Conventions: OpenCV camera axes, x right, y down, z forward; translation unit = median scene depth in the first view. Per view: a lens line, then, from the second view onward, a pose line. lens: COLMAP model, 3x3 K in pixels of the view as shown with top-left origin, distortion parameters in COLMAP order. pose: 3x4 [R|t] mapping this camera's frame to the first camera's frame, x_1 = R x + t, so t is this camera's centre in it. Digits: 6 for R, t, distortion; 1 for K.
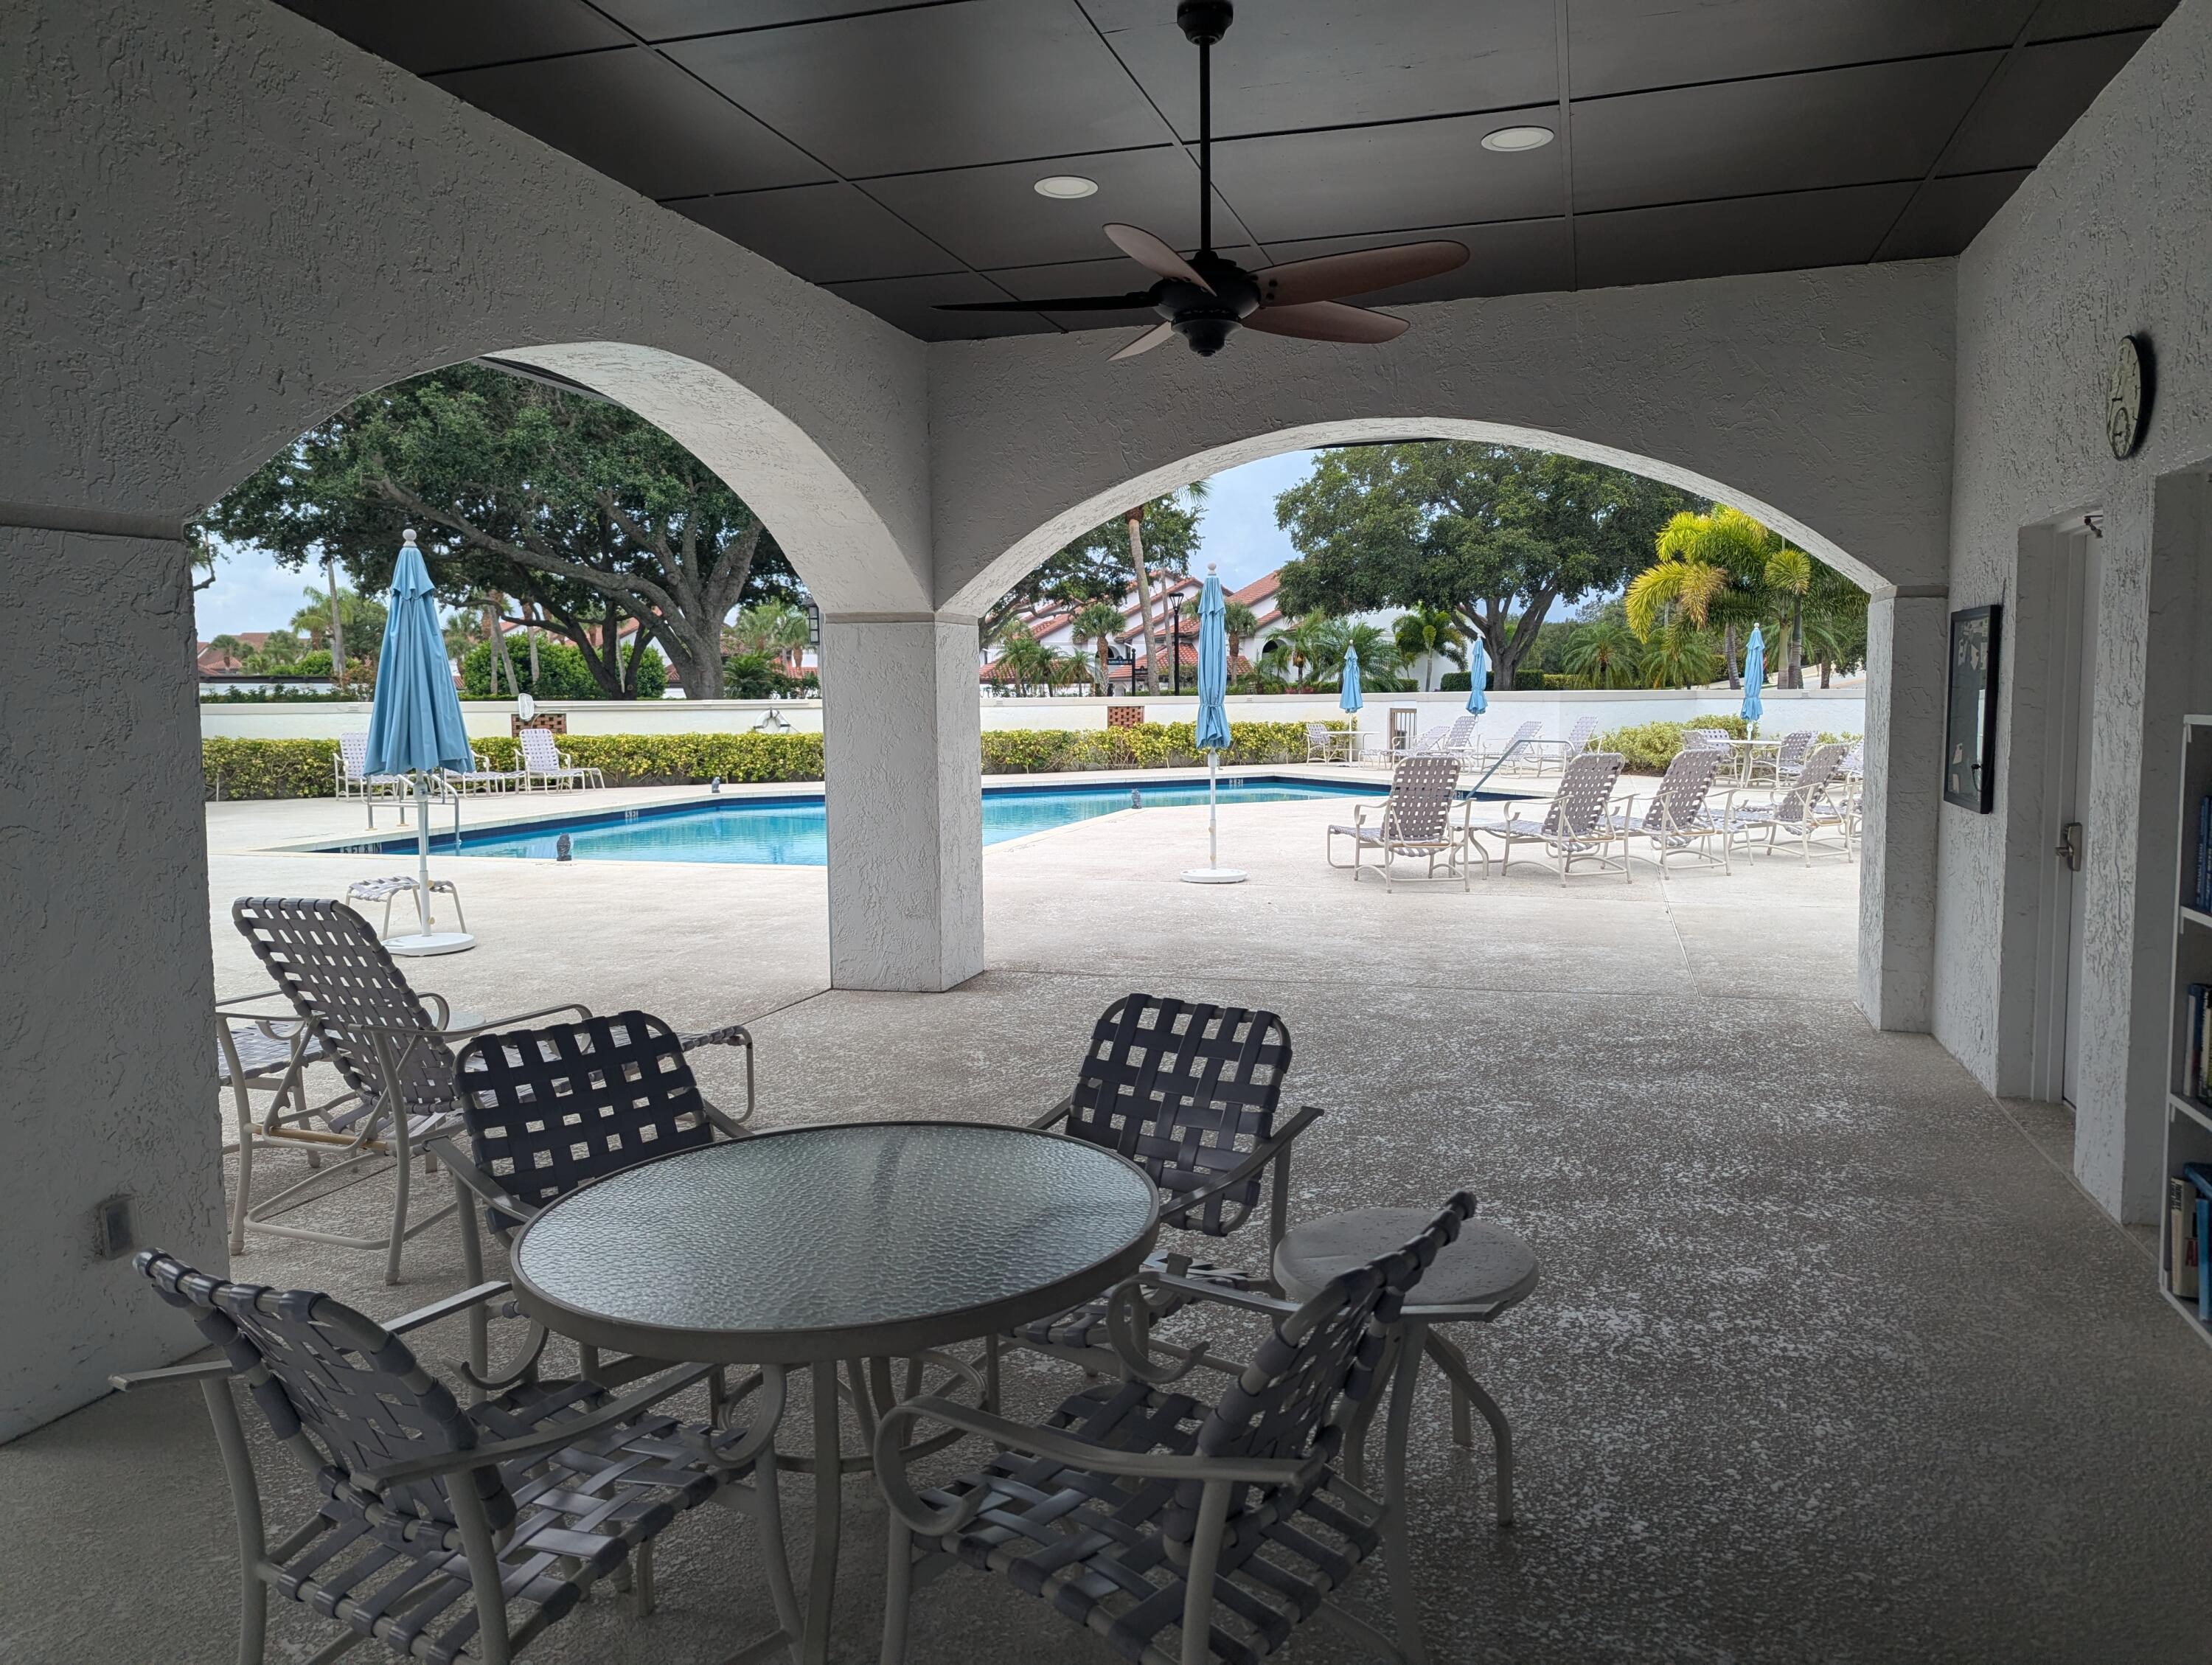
lens RADIAL K [[1559.8, 0, 1081.5], [0, 1559.8, 839.7], [0, 0, 1]] dist [0.056415, -0.062051]
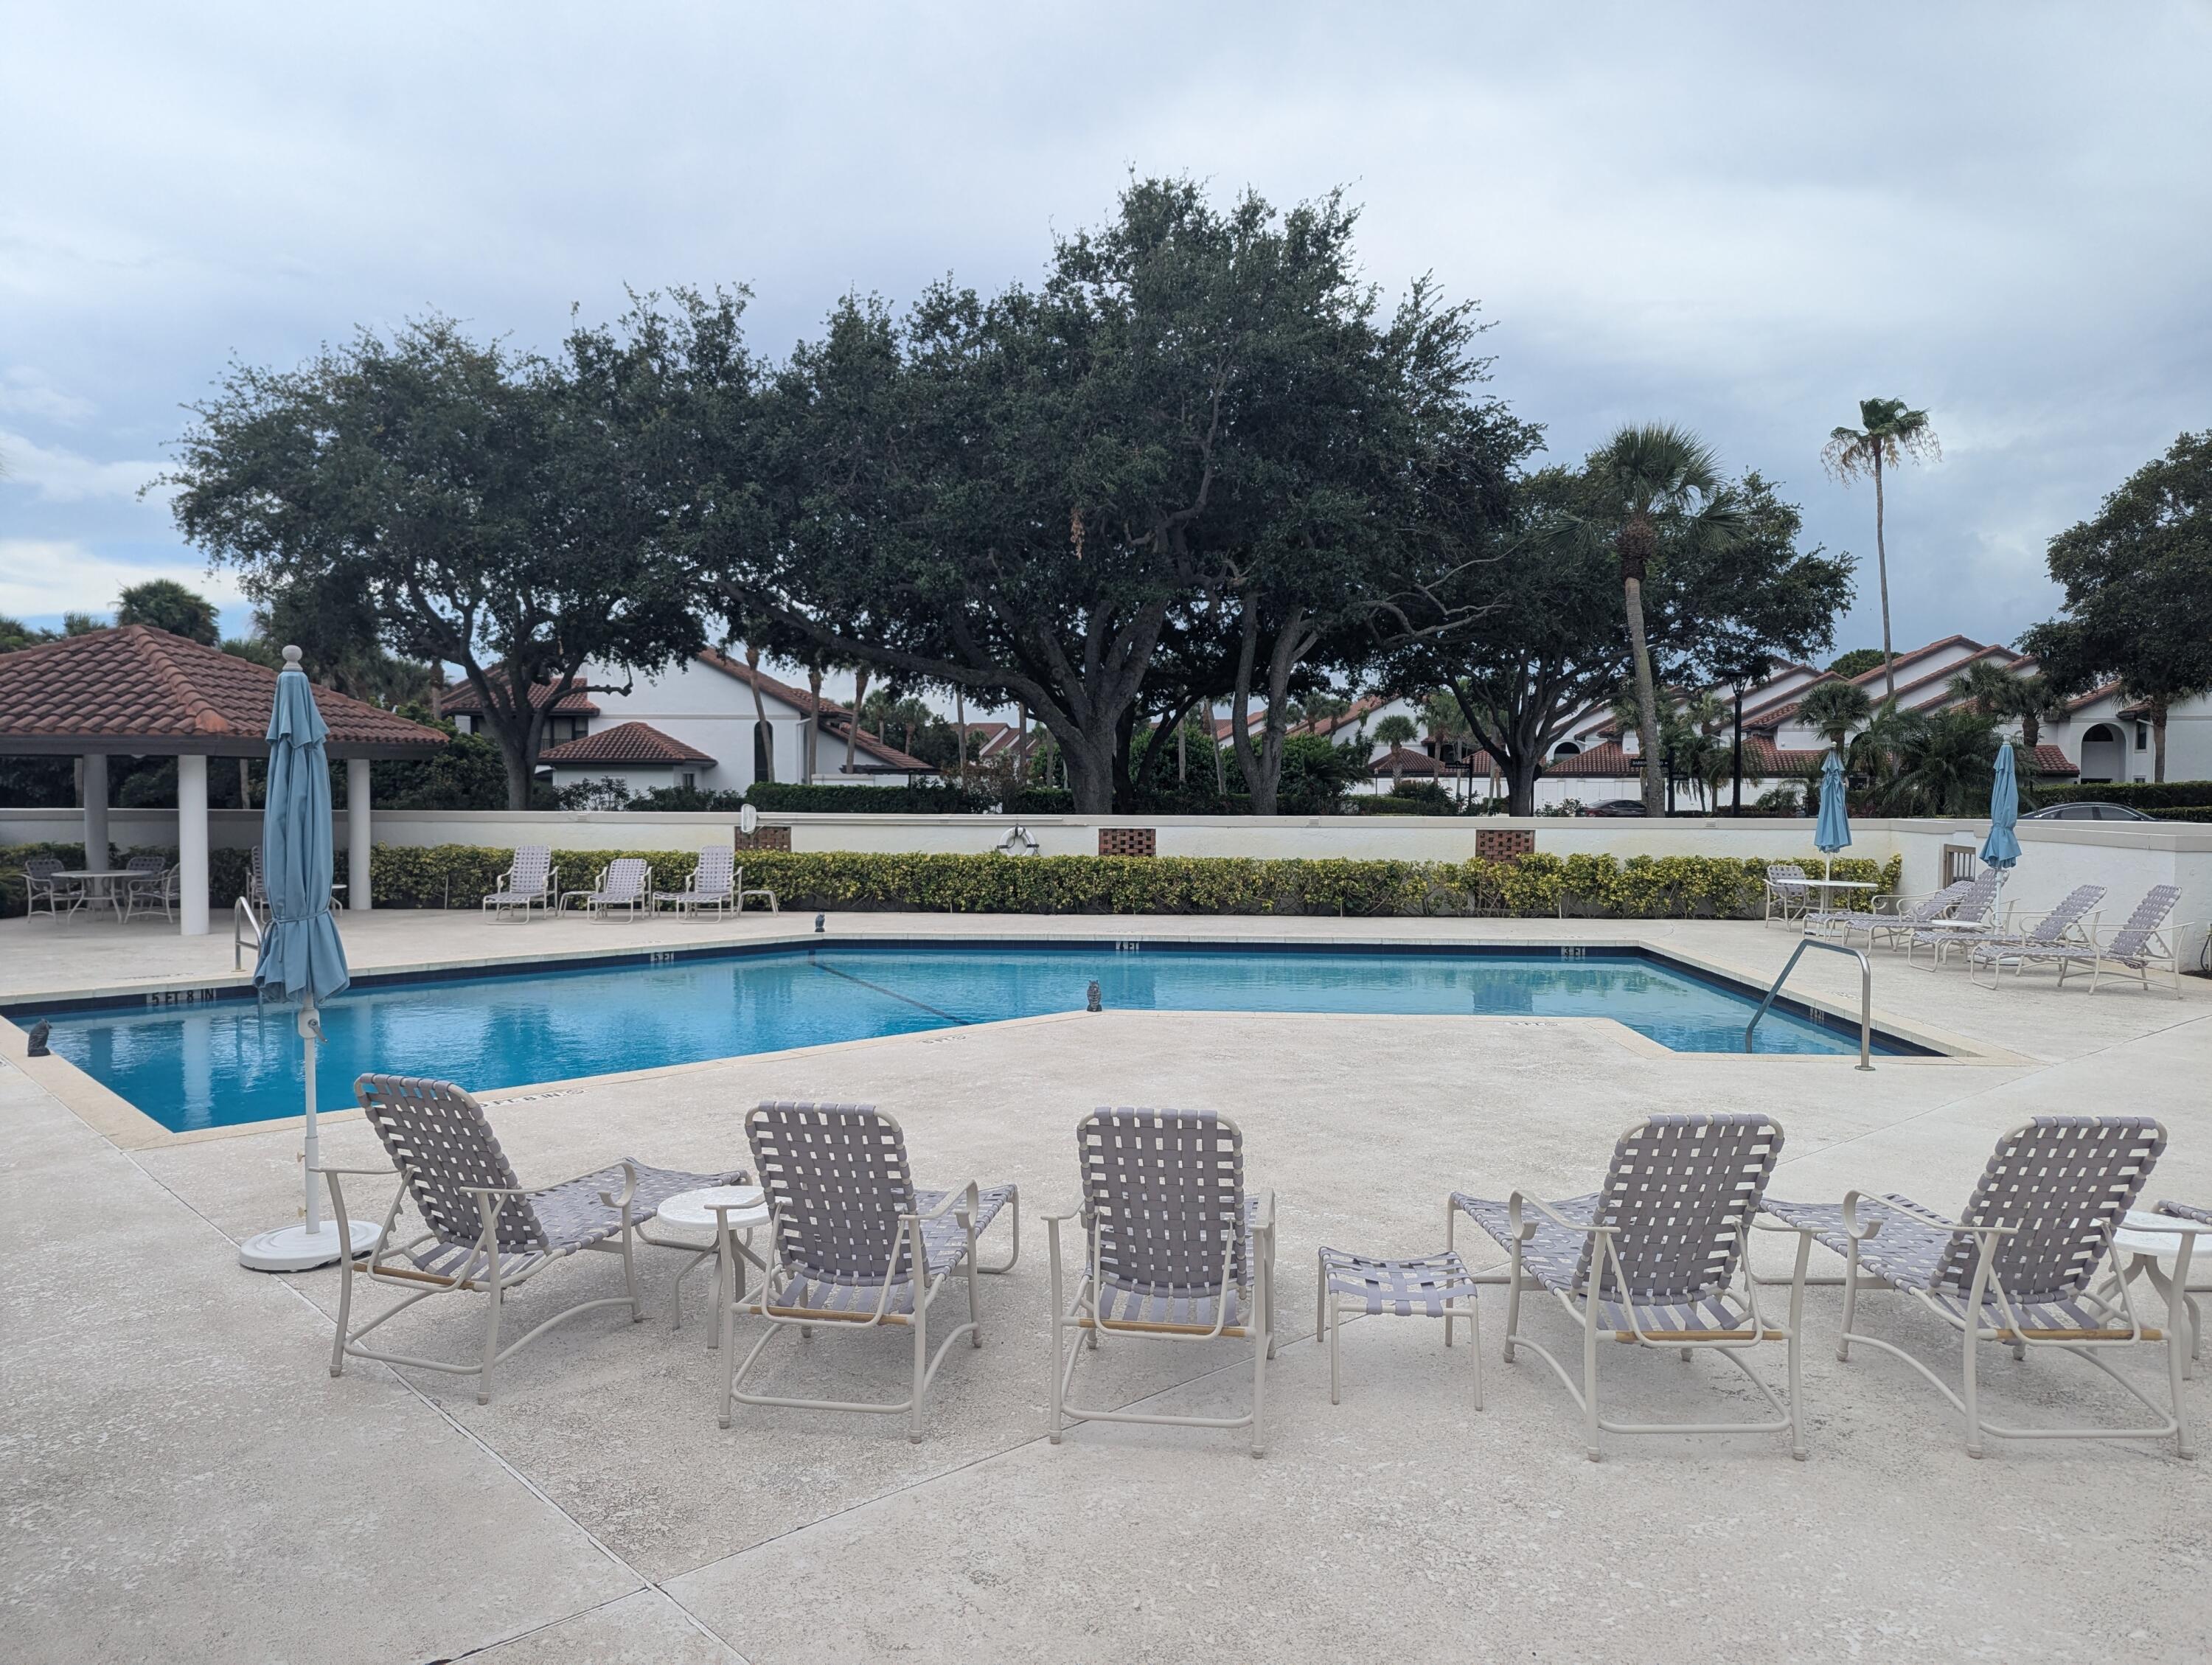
lens RADIAL K [[1559.8, 0, 1081.5], [0, 1559.8, 839.7], [0, 0, 1]] dist [0.056415, -0.062051]
pose [[0.853691, 0.033418, -0.519707, 0.269627], [-0.060347, 0.997564, -0.034983, -0.048514], [0.517272, 0.061228, 0.853628, 0.296519]]
